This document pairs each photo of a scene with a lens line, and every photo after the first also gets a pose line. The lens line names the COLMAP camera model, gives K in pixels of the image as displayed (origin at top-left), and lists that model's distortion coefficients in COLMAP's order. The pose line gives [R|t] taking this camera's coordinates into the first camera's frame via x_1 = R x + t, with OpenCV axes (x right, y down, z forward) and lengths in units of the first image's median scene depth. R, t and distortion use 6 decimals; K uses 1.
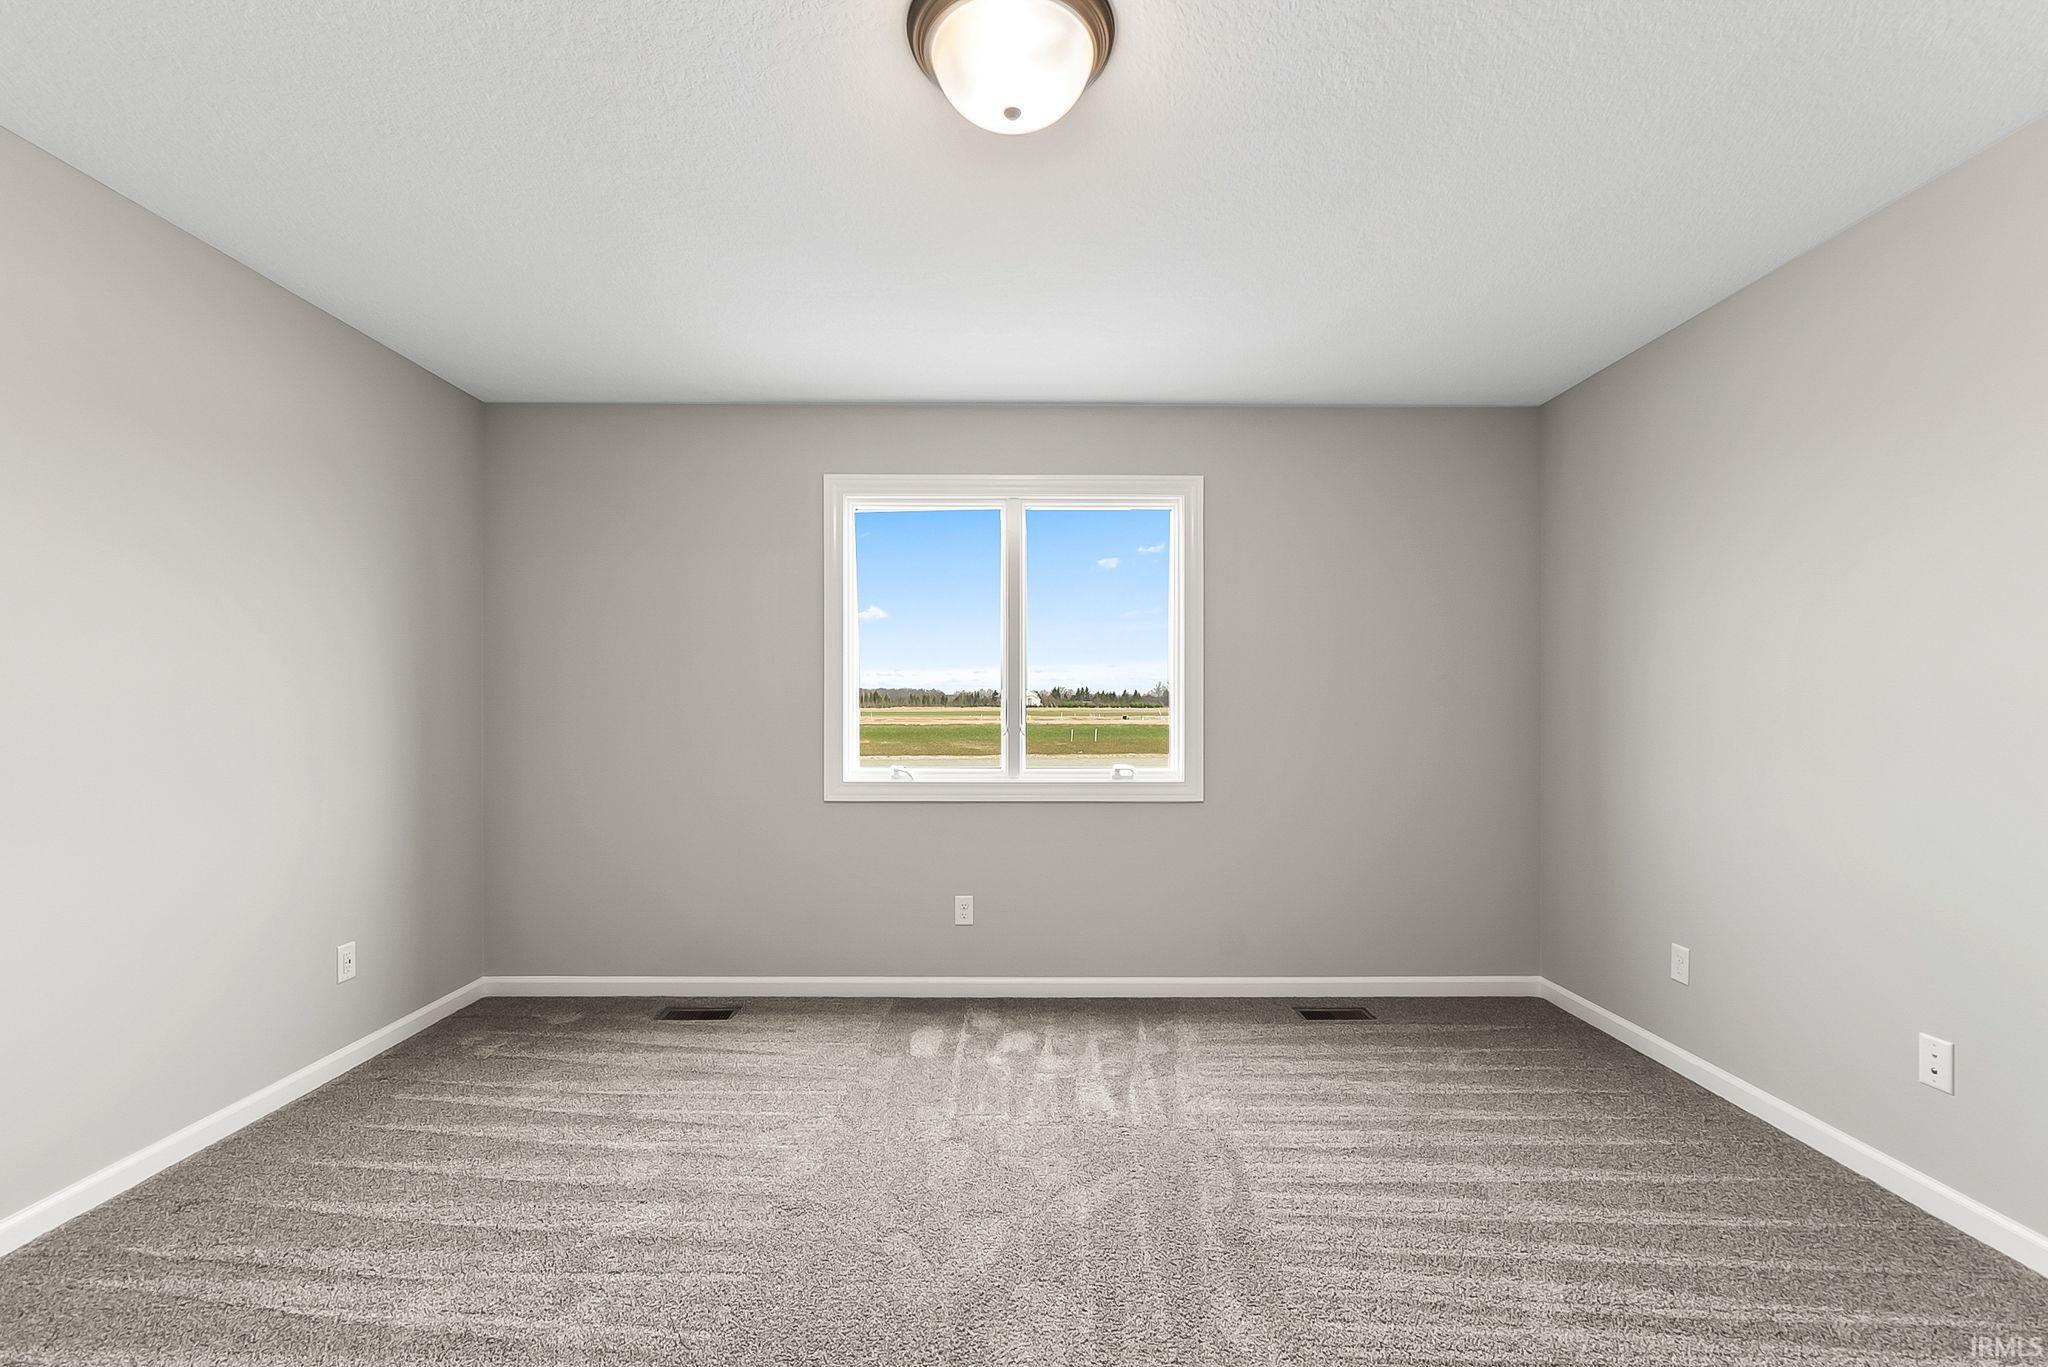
lens RADIAL K [[875.3, 0, 1022.4], [0, 875.3, 711.6], [0, 0, 1]] dist [-0.001429, -0.001812]
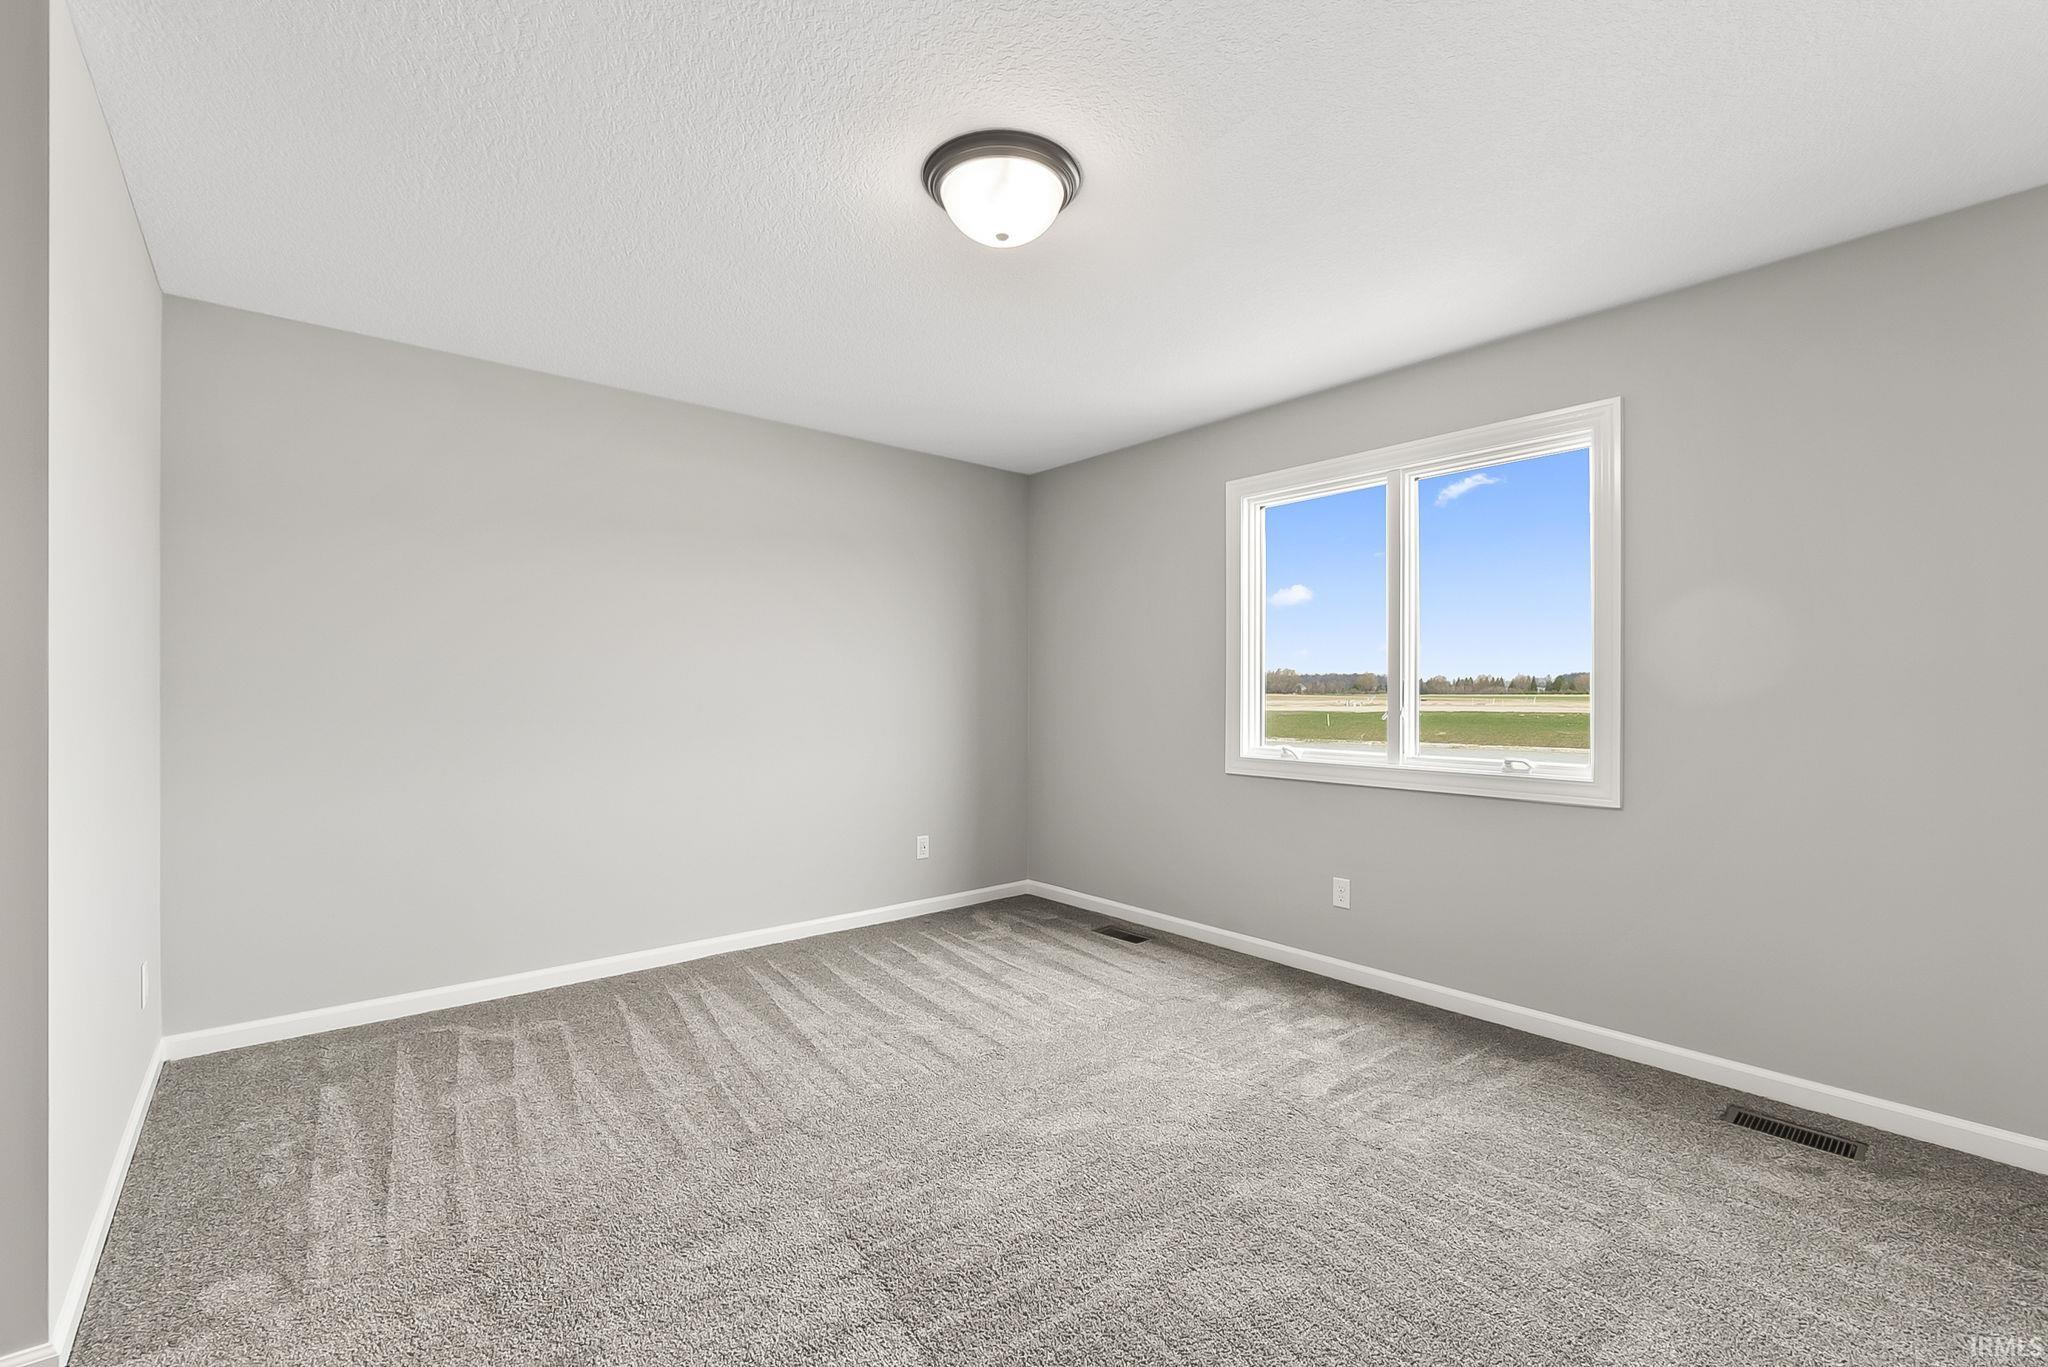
lens RADIAL K [[875.3, 0, 1032.2], [0, 875.3, 690.0], [0, 0, 1]] dist [-0.001429, -0.001812]
pose [[0.649940, 0.001178, -0.759985, 0.518307], [-0.007590, 0.999959, -0.004941, 0.003823], [0.759948, 0.008980, 0.649922, 0.093787]]
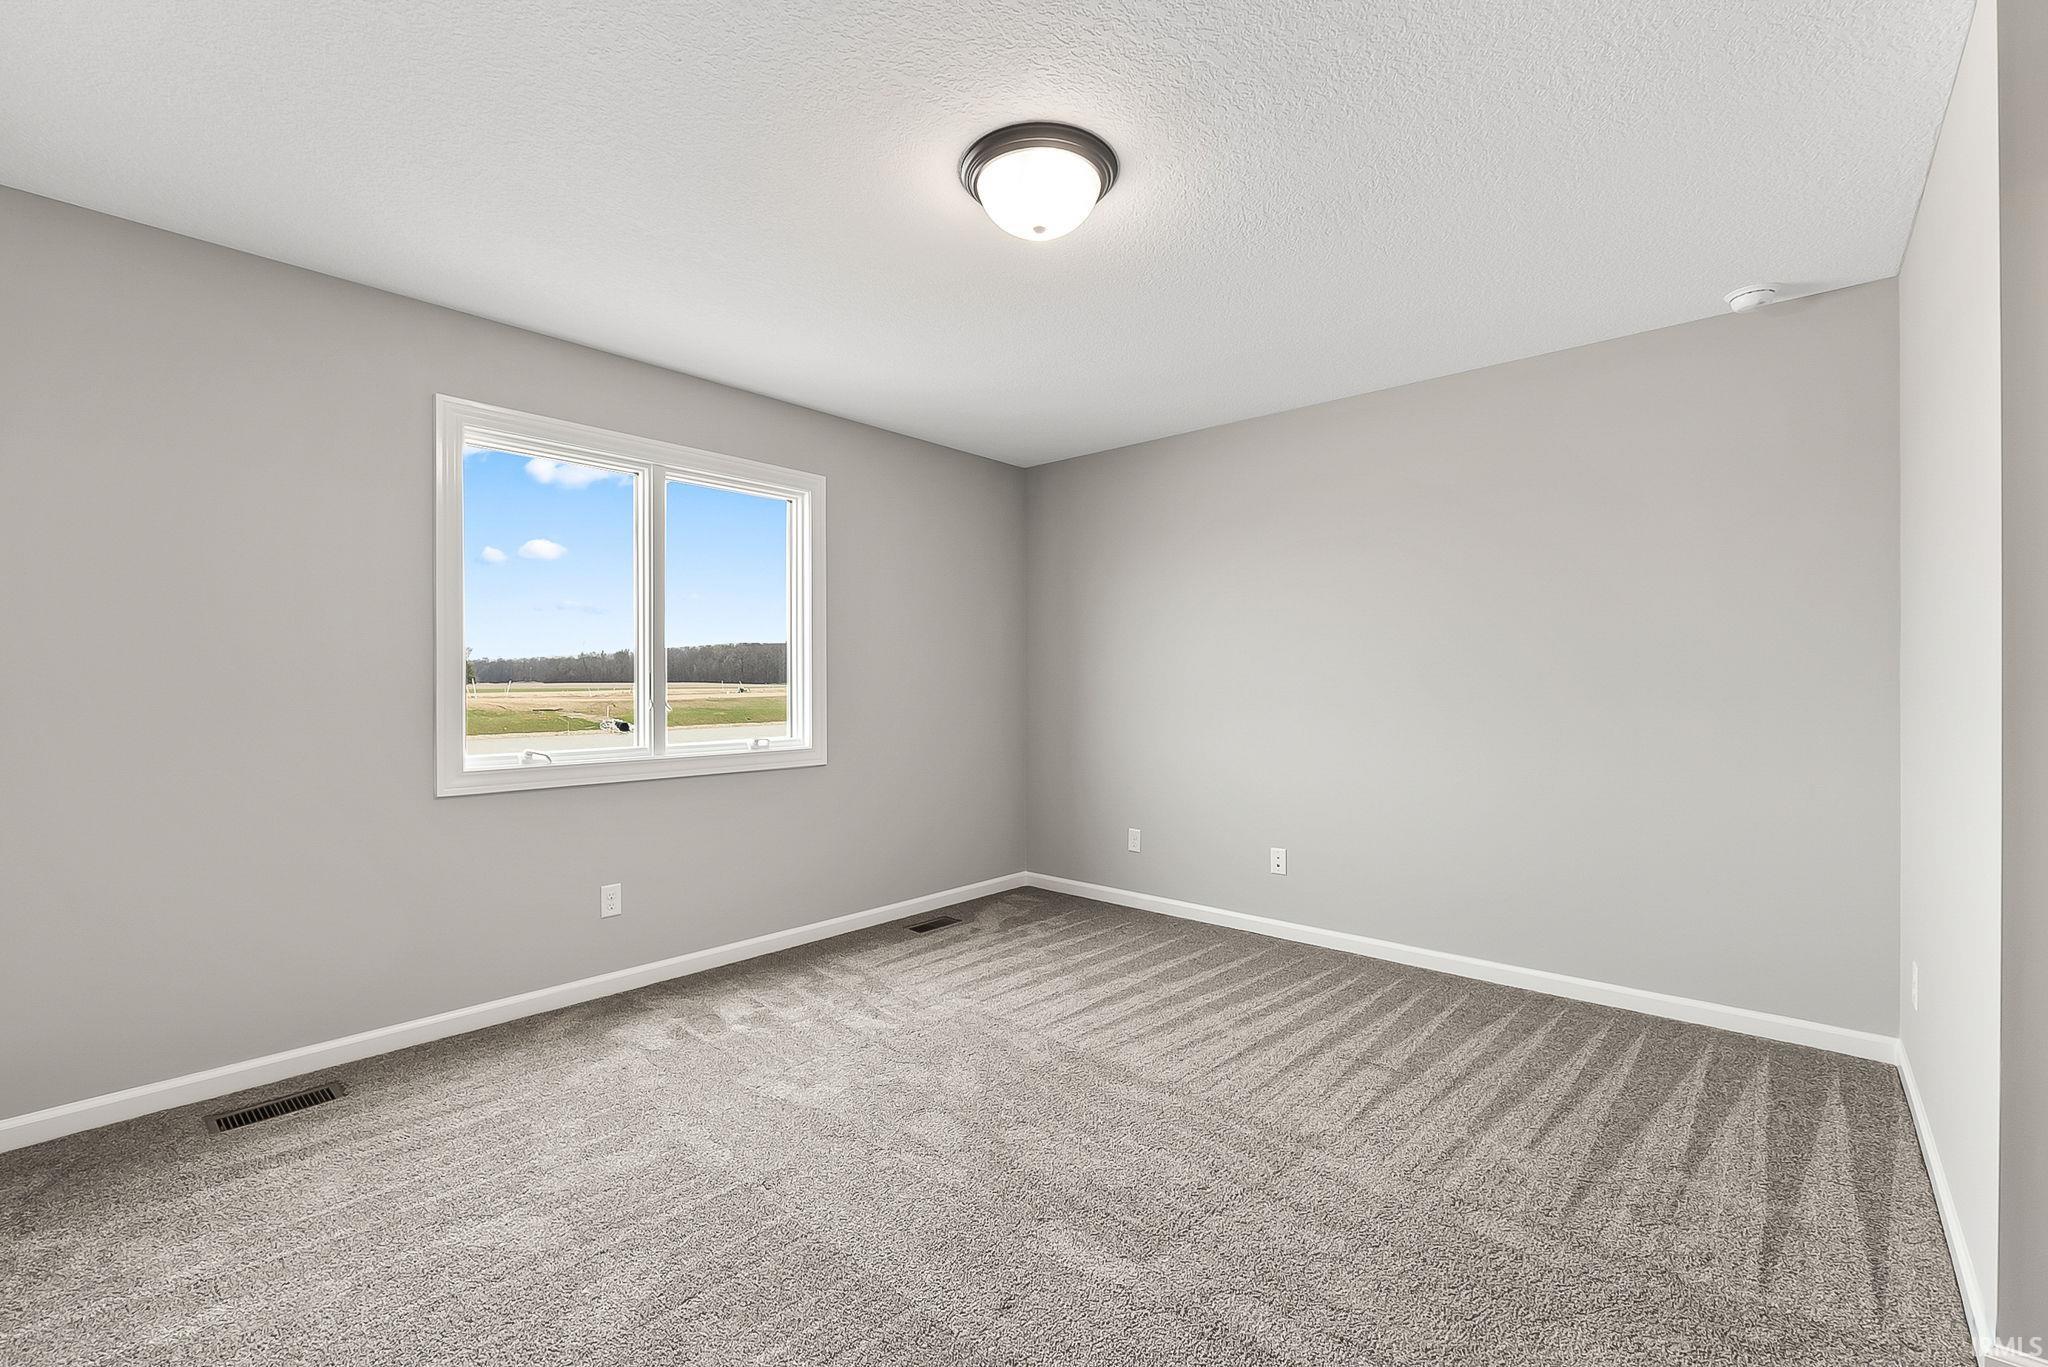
lens RADIAL K [[875.3, 0, 1013.3], [0, 875.3, 675.2], [0, 0, 1]] dist [-0.001429, -0.001812]
pose [[0.671458, 0.004651, 0.741028, -0.525359], [0.003689, 0.999947, -0.009619, -0.000565], [-0.741033, 0.009192, 0.671405, 0.070417]]
